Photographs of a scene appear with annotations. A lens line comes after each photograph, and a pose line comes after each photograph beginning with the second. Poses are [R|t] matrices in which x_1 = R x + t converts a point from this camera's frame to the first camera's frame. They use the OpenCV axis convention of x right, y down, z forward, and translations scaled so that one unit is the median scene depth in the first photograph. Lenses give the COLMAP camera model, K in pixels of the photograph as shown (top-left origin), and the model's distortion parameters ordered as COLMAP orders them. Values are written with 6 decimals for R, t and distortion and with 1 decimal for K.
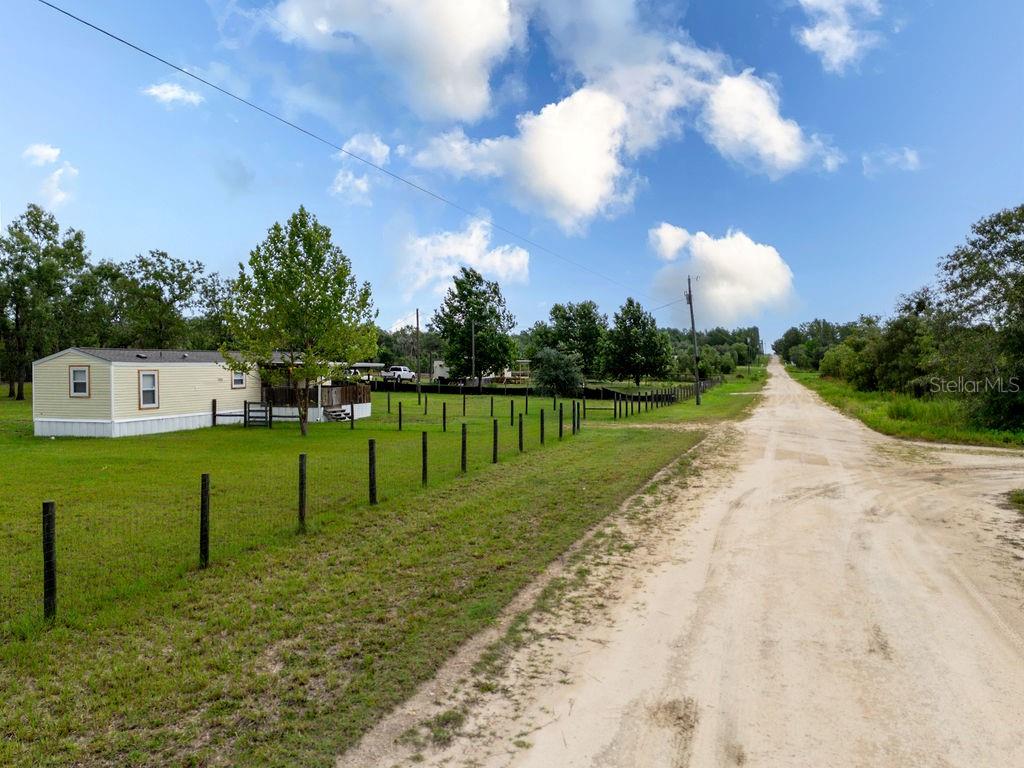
lens RADIAL K [[748.7, 0, 512.0], [0, 748.7, 384.0], [0, 0, 1]] dist [0.072867, -0.052330]
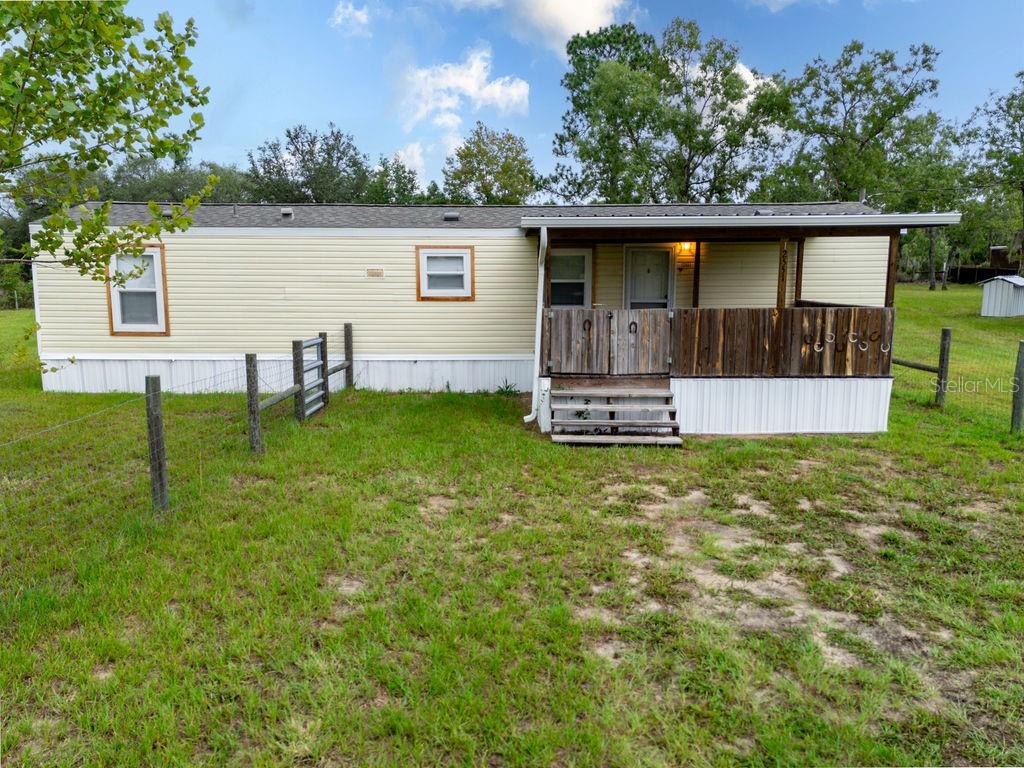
lens RADIAL K [[749.4, 0, 512.0], [0, 749.4, 384.0], [0, 0, 1]] dist [0.077063, -0.062368]
pose [[0.322456, 0.143589, -0.935630, 0.008772], [-0.027122, 0.989424, 0.142497, -0.008047], [0.946196, -0.020573, 0.322940, 1.135008]]
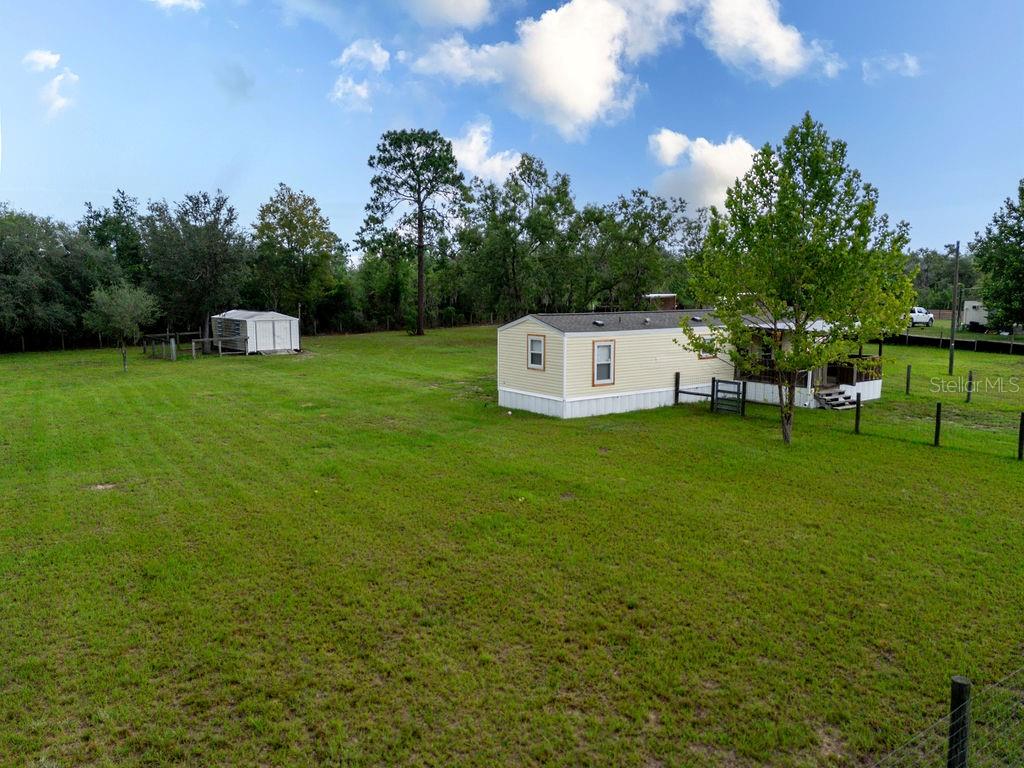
lens RADIAL K [[748.7, 0, 512.0], [0, 748.7, 384.0], [0, 0, 1]] dist [0.072867, -0.052330]
pose [[0.813827, 0.076803, -0.576010, -0.078563], [-0.020326, 0.994383, 0.103869, -0.058607], [0.580752, -0.072824, 0.810817, 0.268441]]
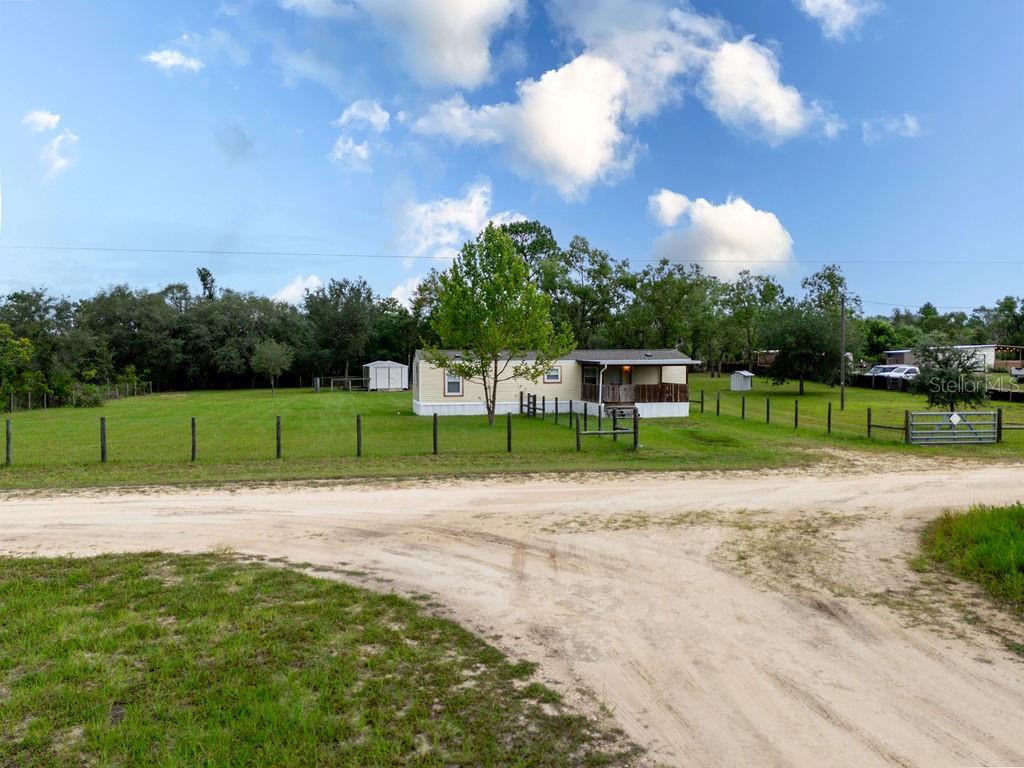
lens RADIAL K [[748.7, 0, 512.0], [0, 748.7, 384.0], [0, 0, 1]] dist [0.072867, -0.052330]
pose [[0.523077, 0.030639, -0.851735, 0.714904], [-0.021784, 0.999508, 0.022576, -0.020847], [0.852007, 0.006745, 0.523487, 0.441199]]
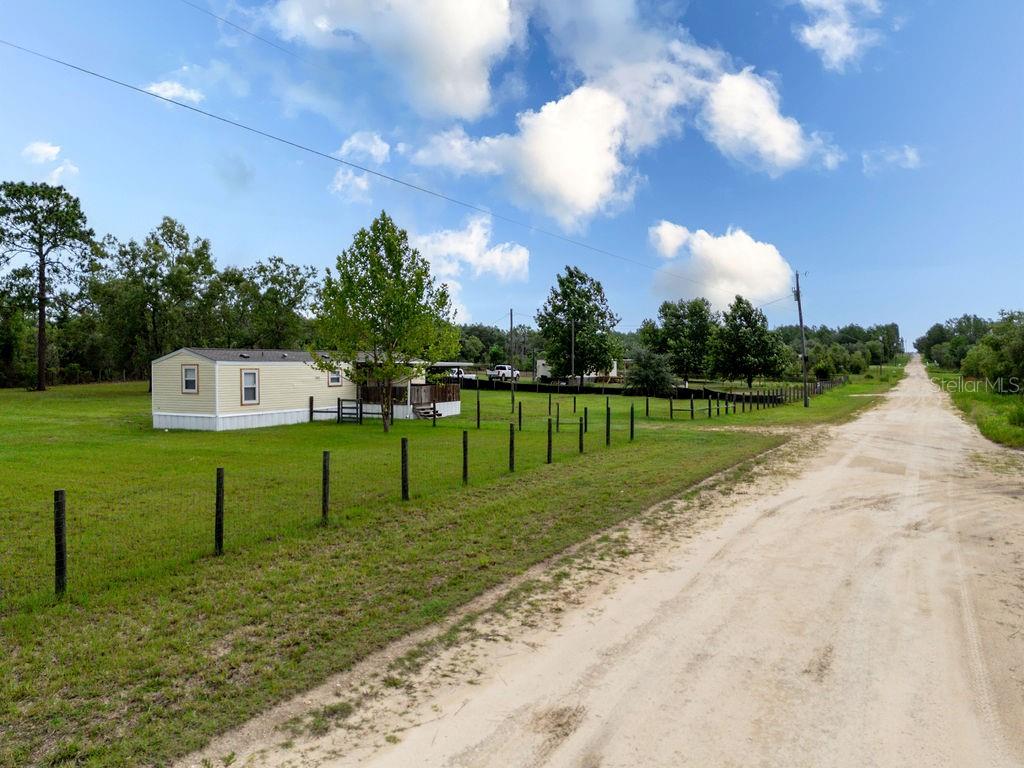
lens RADIAL K [[748.7, 0, 512.0], [0, 748.7, 384.0], [0, 0, 1]] dist [0.072867, -0.052330]
pose [[0.987781, 0.007114, -0.155689, 0.057996], [-0.006813, 0.999974, 0.002462, -0.001945], [0.155702, -0.001371, 0.987803, 0.001315]]
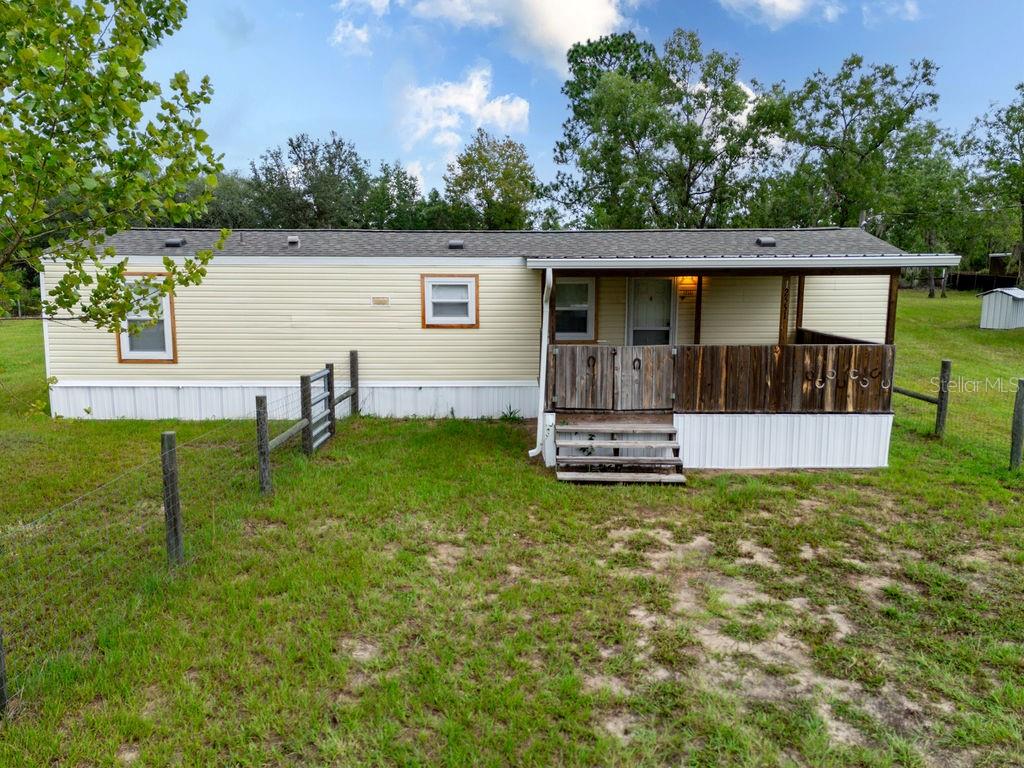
lens RADIAL K [[748.7, 0, 512.0], [0, 748.7, 384.0], [0, 0, 1]] dist [0.072867, -0.052330]
pose [[0.322930, 0.144863, -0.935270, 0.009191], [-0.028100, 0.989248, 0.143522, -0.025605], [0.946006, -0.020067, 0.323529, 1.131435]]
